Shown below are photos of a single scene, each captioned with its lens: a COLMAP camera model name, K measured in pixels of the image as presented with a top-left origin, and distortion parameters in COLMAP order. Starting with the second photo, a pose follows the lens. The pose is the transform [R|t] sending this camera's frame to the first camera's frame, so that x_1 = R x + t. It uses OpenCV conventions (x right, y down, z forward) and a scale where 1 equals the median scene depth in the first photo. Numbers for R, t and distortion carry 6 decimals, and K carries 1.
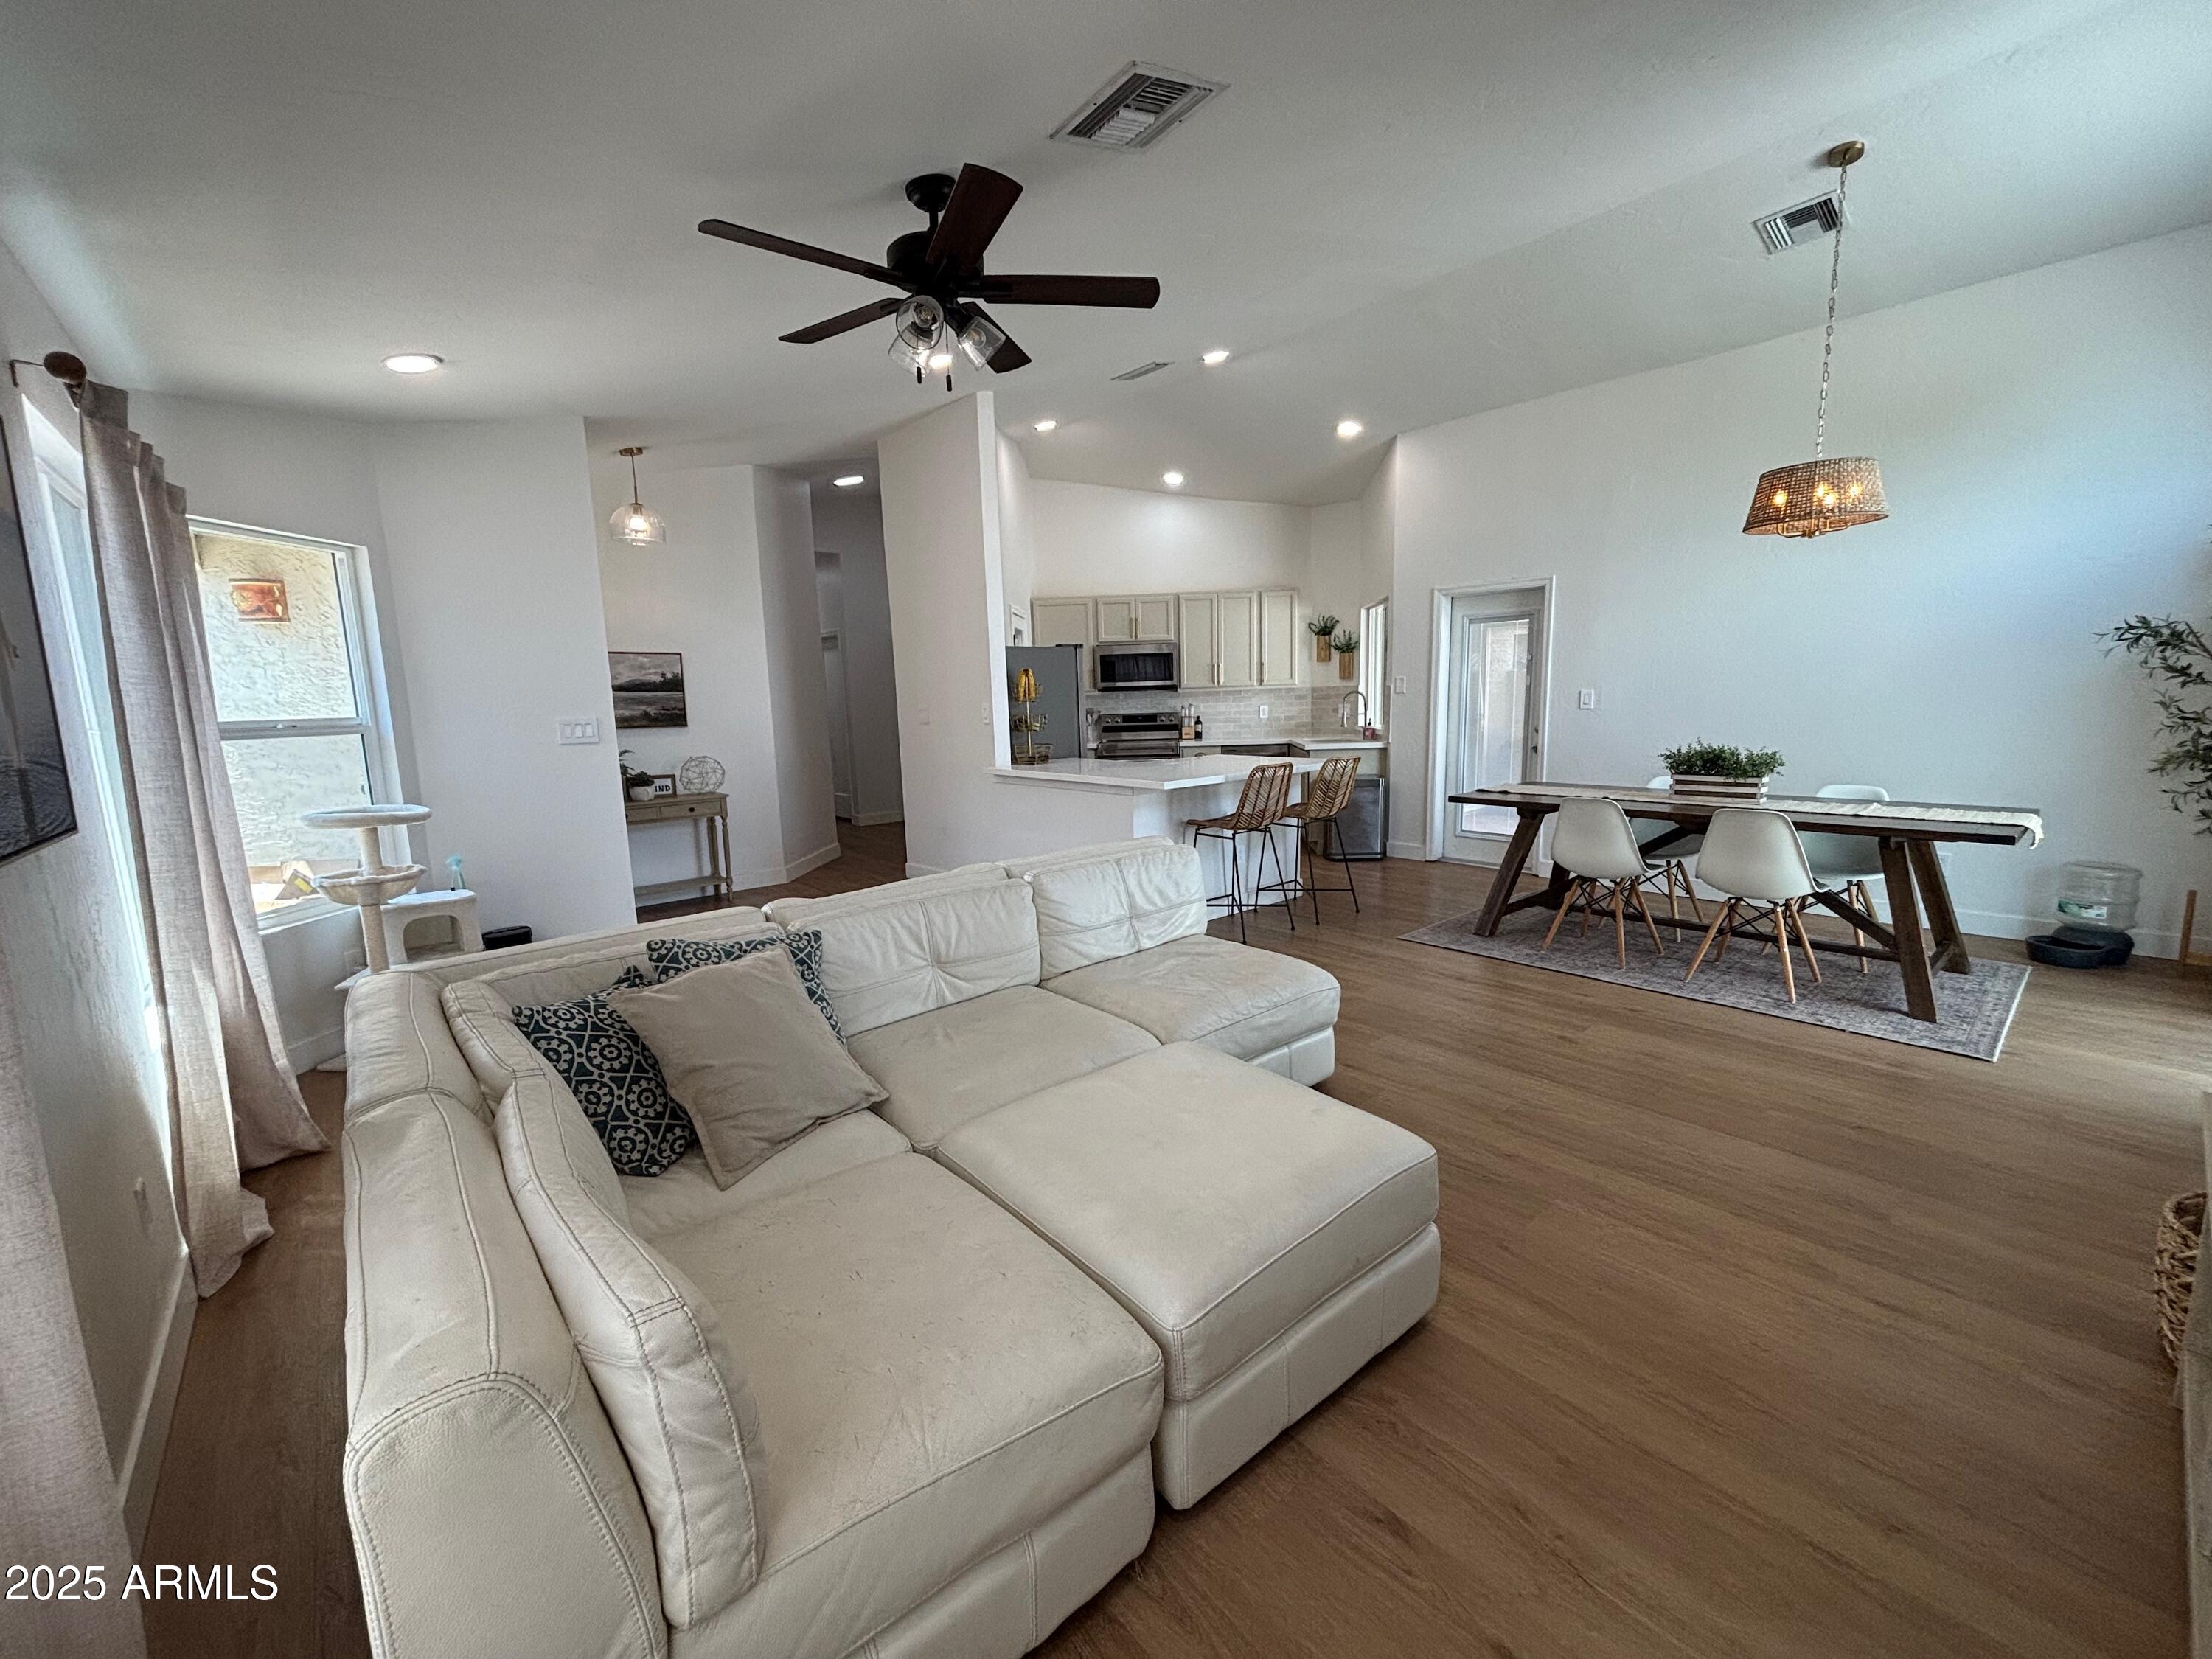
lens RADIAL K [[909.0, 0, 1072.4], [0, 909.0, 829.6], [0, 0, 1]] dist [0.000679, -0.000048]
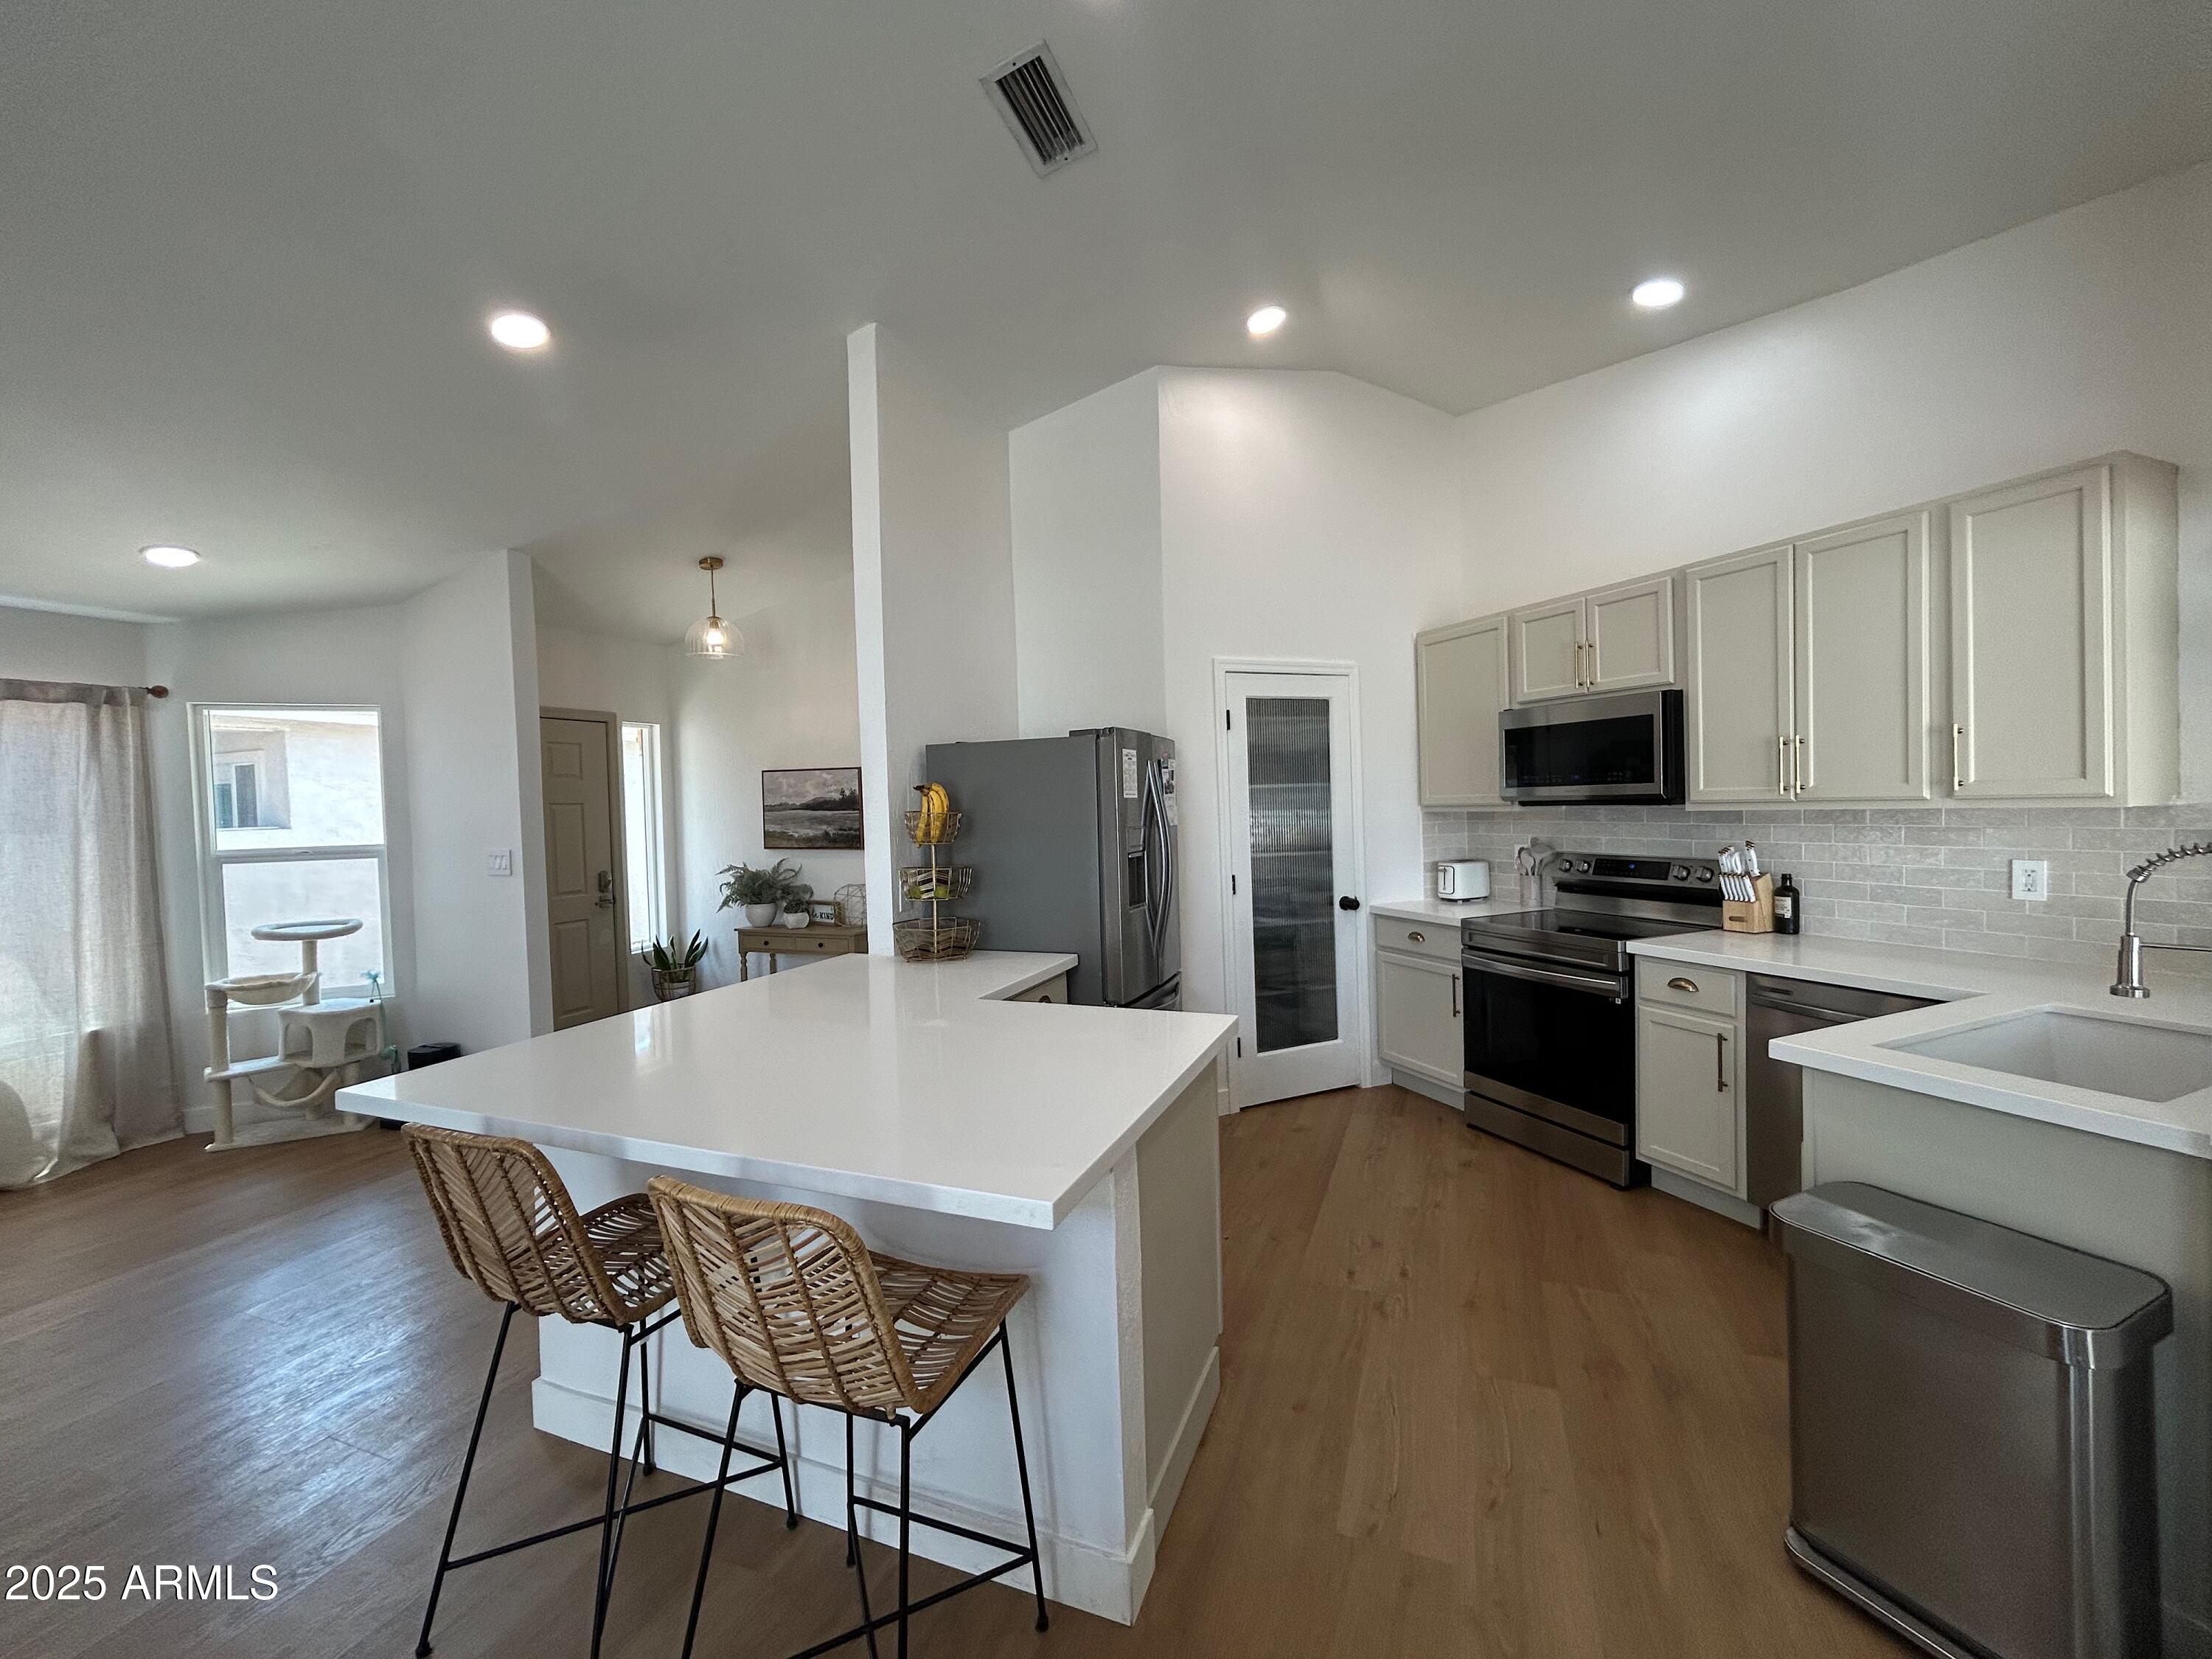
lens RADIAL K [[909.0, 0, 1072.4], [0, 909.0, 829.6], [0, 0, 1]] dist [0.000679, -0.000048]
pose [[0.472404, 0.039804, -0.880483, 0.344115], [-0.111193, 0.993690, -0.014736, -0.109336], [0.874340, 0.104865, 0.473849, 0.585419]]
